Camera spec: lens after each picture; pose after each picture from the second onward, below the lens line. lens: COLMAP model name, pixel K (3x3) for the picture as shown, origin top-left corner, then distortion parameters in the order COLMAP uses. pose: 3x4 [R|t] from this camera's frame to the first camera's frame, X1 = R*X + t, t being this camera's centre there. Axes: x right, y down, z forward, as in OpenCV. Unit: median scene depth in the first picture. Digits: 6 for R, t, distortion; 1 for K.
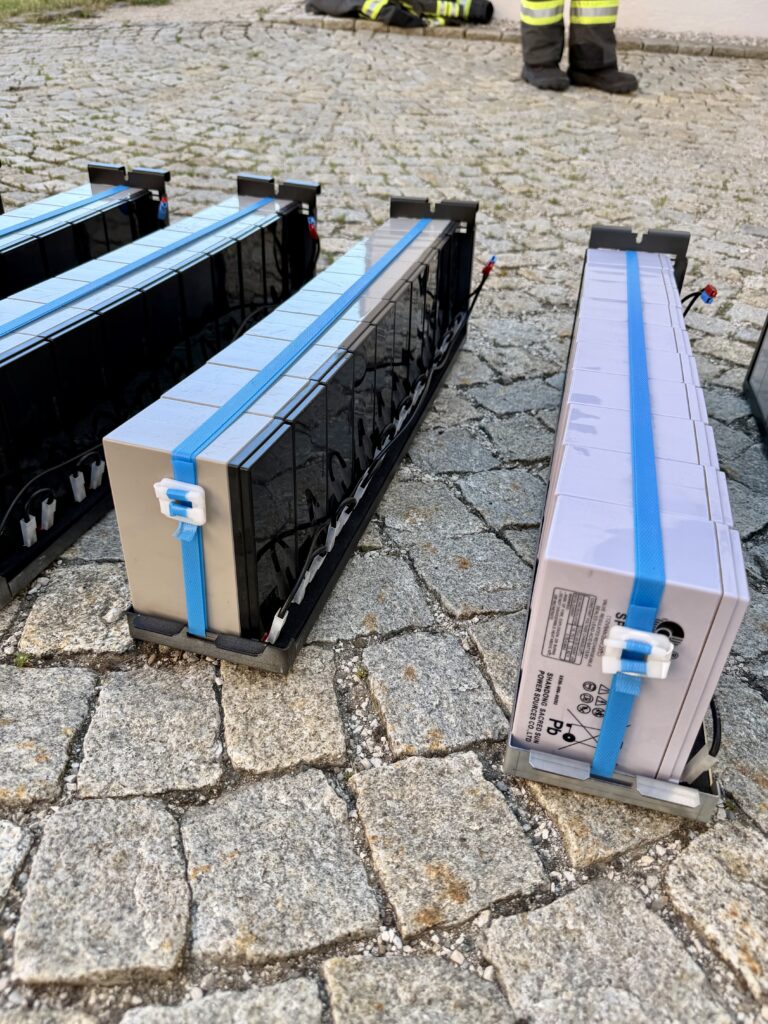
lens RADIAL K [[721.7, 0, 388.9], [0, 721.7, 511.0], [0, 0, 1]] dist [0.001698, -0.004202]
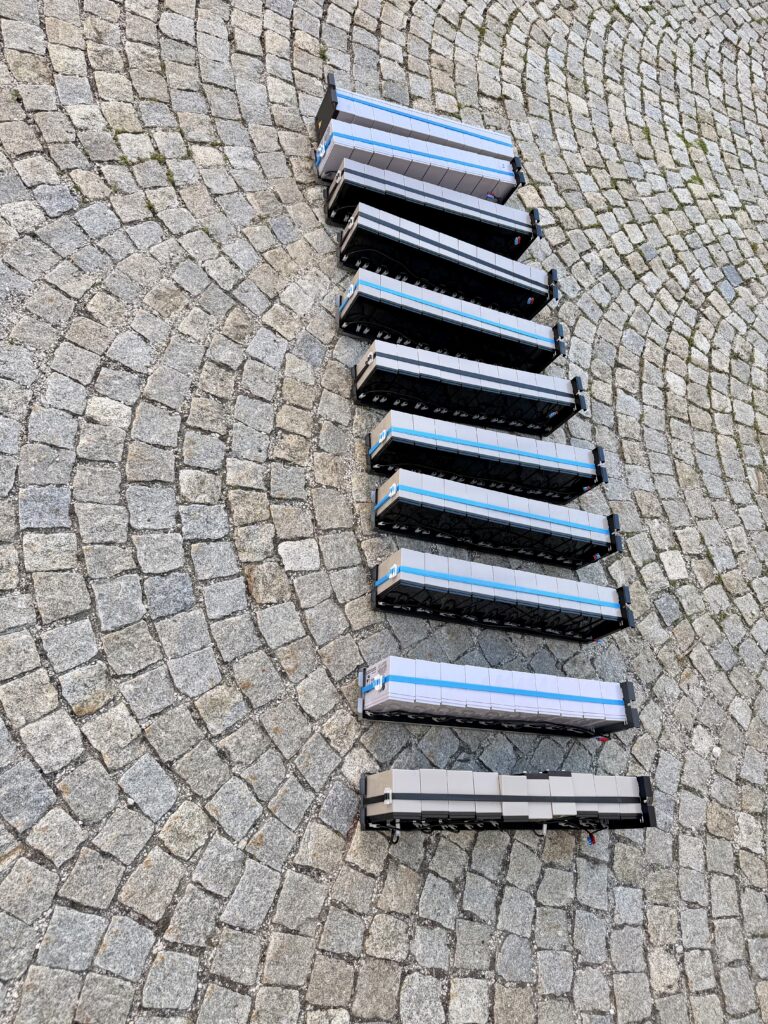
lens RADIAL K [[721.7, 0, 384.2], [0, 721.7, 510.5], [0, 0, 1]] dist [0.001698, -0.004202]
pose [[0.251947, 0.886029, -0.389198, 0.956331], [-0.812687, 0.412066, 0.411996, -1.735260], [0.525416, 0.212495, 0.823884, -2.369447]]
